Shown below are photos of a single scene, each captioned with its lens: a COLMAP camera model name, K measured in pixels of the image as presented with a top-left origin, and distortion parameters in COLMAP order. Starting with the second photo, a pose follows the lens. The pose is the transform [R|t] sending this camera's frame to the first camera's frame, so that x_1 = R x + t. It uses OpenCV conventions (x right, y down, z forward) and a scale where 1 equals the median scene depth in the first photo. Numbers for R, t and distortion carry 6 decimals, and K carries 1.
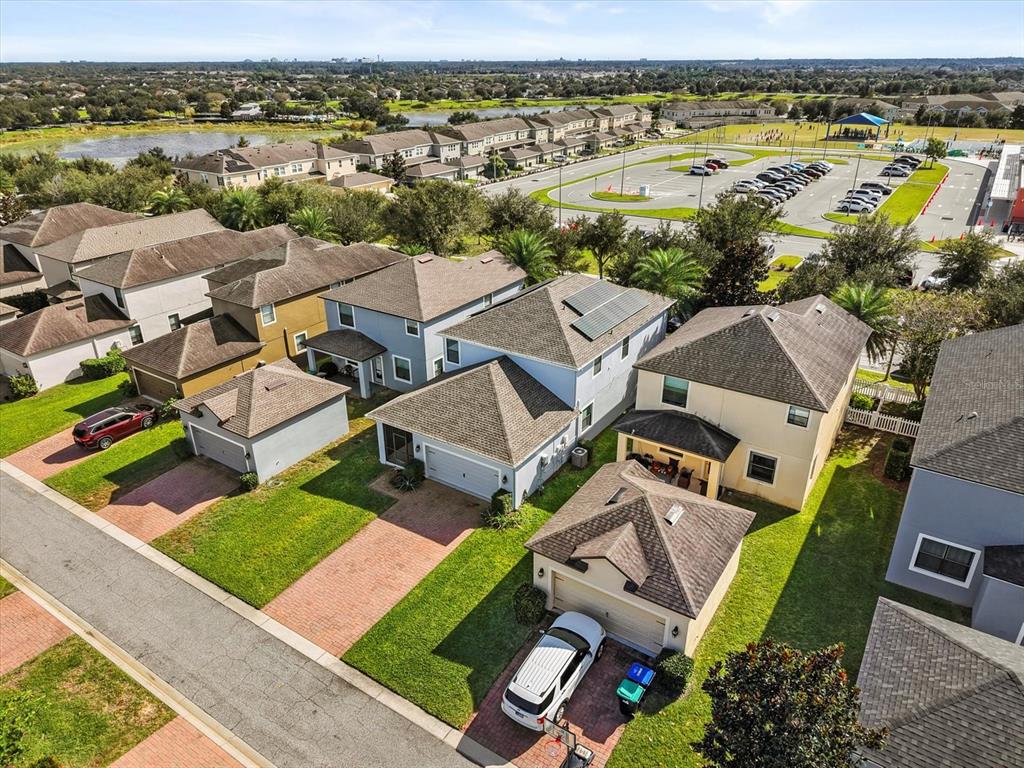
lens RADIAL K [[689.6, 0, 516.6], [0, 689.6, 409.7], [0, 0, 1]] dist [0.003606, -0.005407]
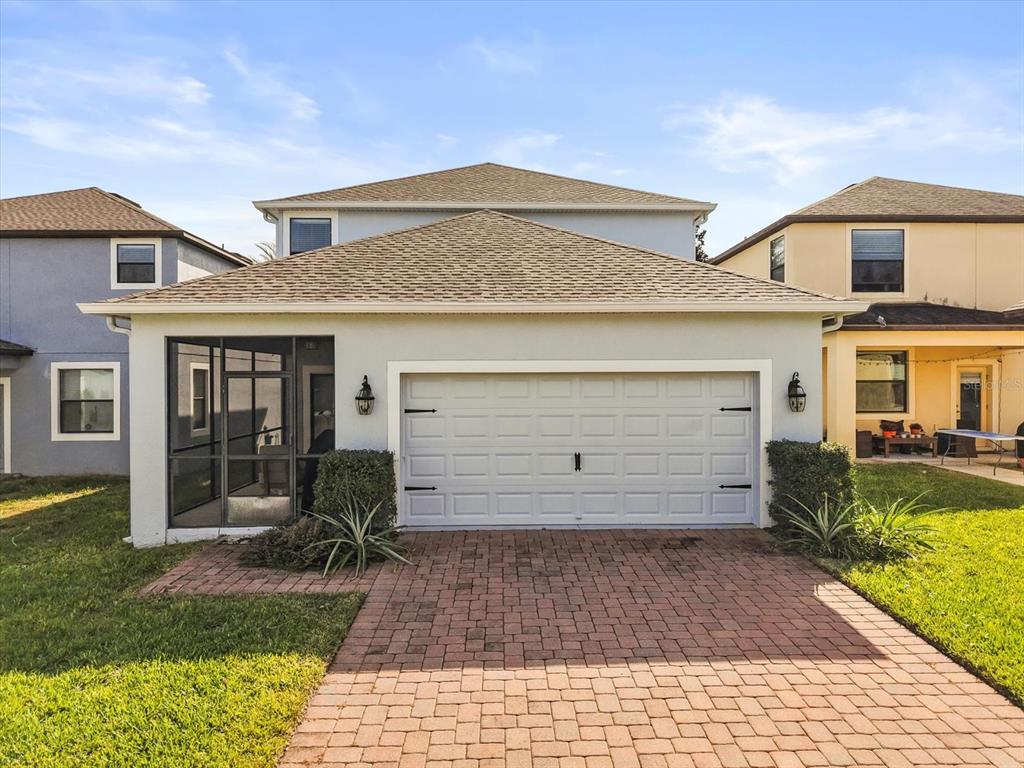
lens RADIAL K [[689.6, 0, 516.6], [0, 689.6, 409.7], [0, 0, 1]] dist [0.003606, -0.005407]
pose [[0.820963, -0.030110, 0.570187, -0.236725], [0.259956, 0.908820, -0.326295, 0.152604], [-0.508373, 0.416100, 0.753935, 0.786701]]
